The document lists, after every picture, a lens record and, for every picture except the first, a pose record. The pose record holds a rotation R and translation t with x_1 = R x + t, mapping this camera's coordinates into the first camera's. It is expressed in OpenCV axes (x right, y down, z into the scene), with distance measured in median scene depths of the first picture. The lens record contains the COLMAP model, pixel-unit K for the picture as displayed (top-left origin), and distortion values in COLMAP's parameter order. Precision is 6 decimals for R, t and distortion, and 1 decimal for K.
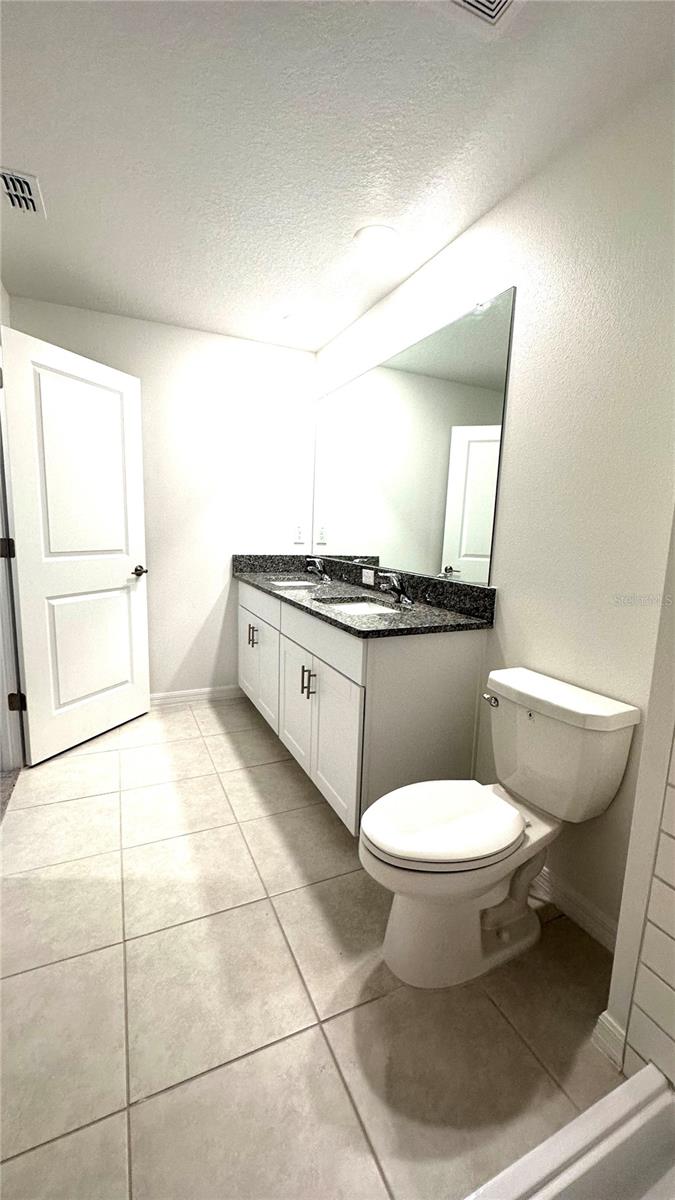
lens RADIAL K [[480.1, 0, 338.2], [0, 480.1, 601.3], [0, 0, 1]] dist [-0.001558, 0.000421]
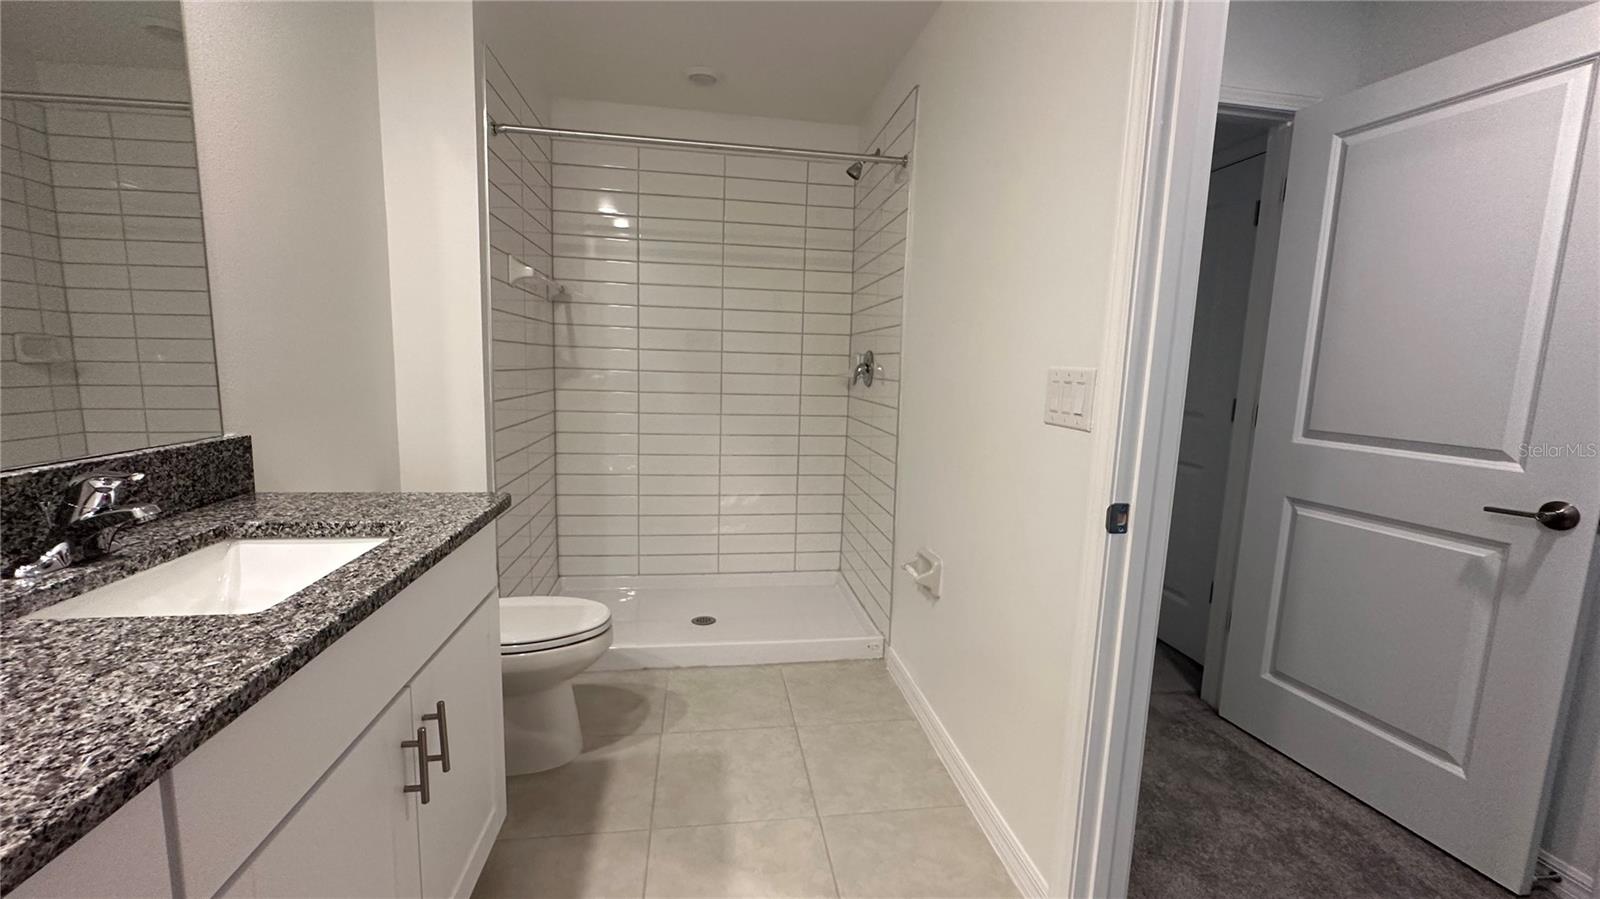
lens RADIAL K [[640.1, 0, 797.8], [0, 640.1, 451.2], [0, 0, 1]] dist [-0.001558, 0.000421]
pose [[-0.957074, -0.094815, 0.273897, -0.605996], [-0.012099, 0.957226, 0.289087, -0.273788], [-0.289591, 0.273364, -0.917284, 1.737157]]
